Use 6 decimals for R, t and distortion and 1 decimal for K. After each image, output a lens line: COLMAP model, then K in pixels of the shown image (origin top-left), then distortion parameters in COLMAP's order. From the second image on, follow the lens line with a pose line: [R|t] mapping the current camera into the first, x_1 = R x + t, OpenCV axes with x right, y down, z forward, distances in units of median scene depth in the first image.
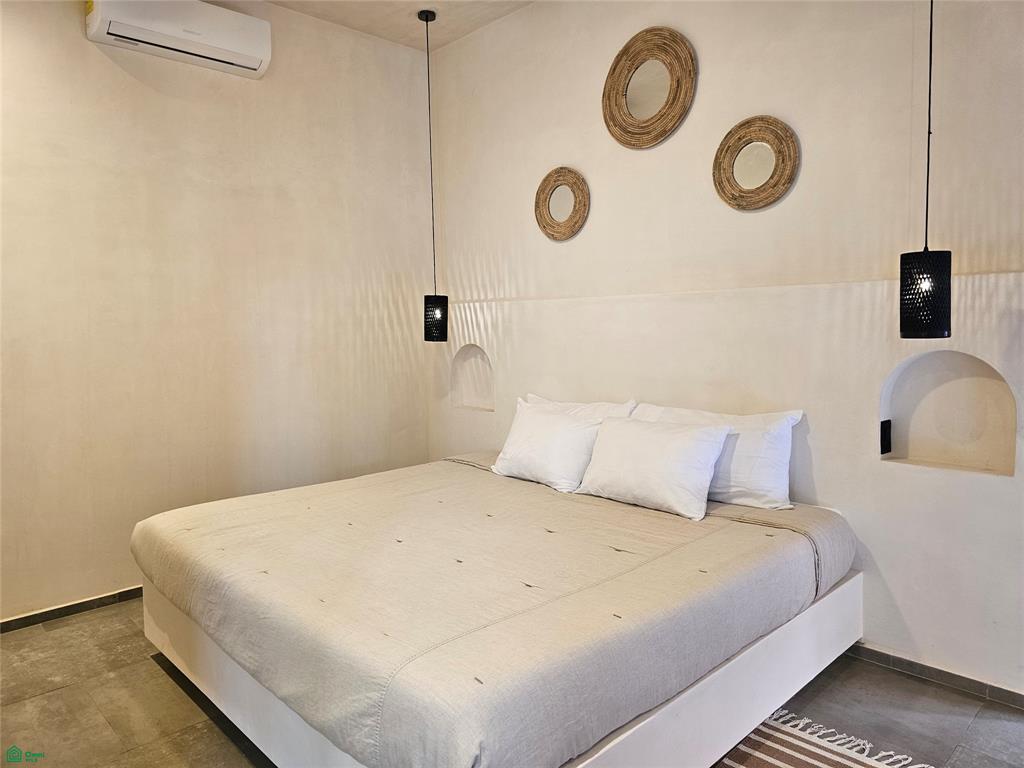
lens RADIAL K [[685.7, 0, 517.6], [0, 685.7, 376.1], [0, 0, 1]] dist [0.046243, -0.041272]
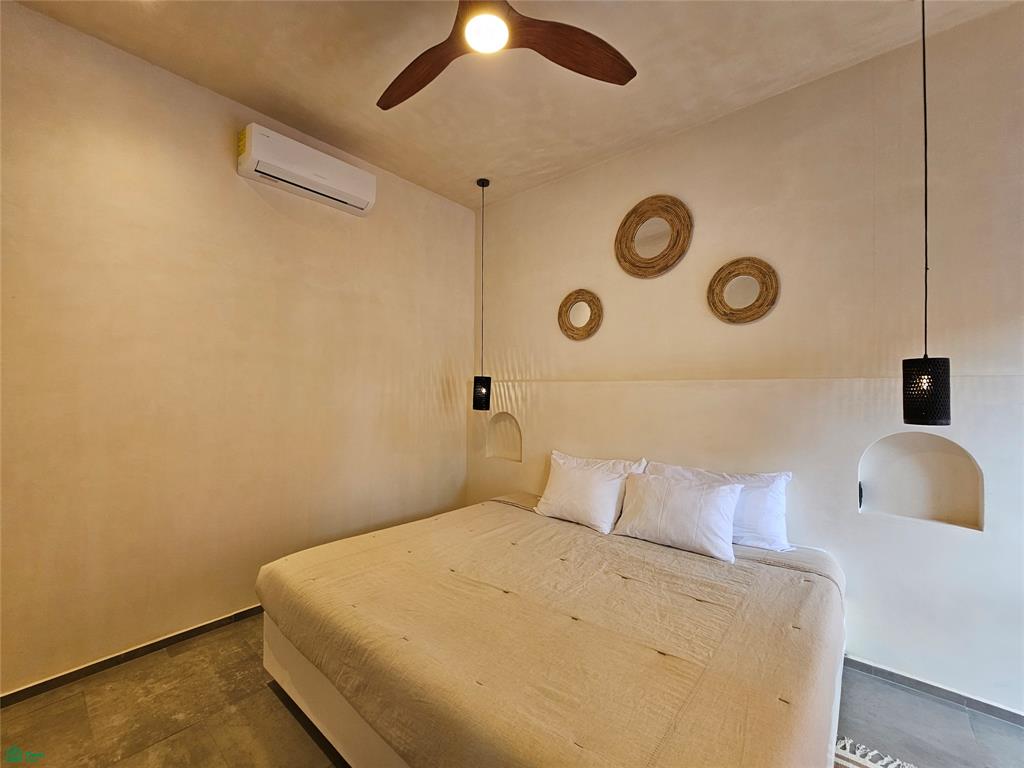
lens RADIAL K [[421.2, 0, 517.2], [0, 421.2, 394.2], [0, 0, 1]] dist [-0.003815, 0.002878]
pose [[0.995135, 0.022925, 0.095819, -0.170667], [-0.016099, 0.997317, -0.071410, -0.030189], [-0.097199, 0.069520, 0.992834, 0.204442]]
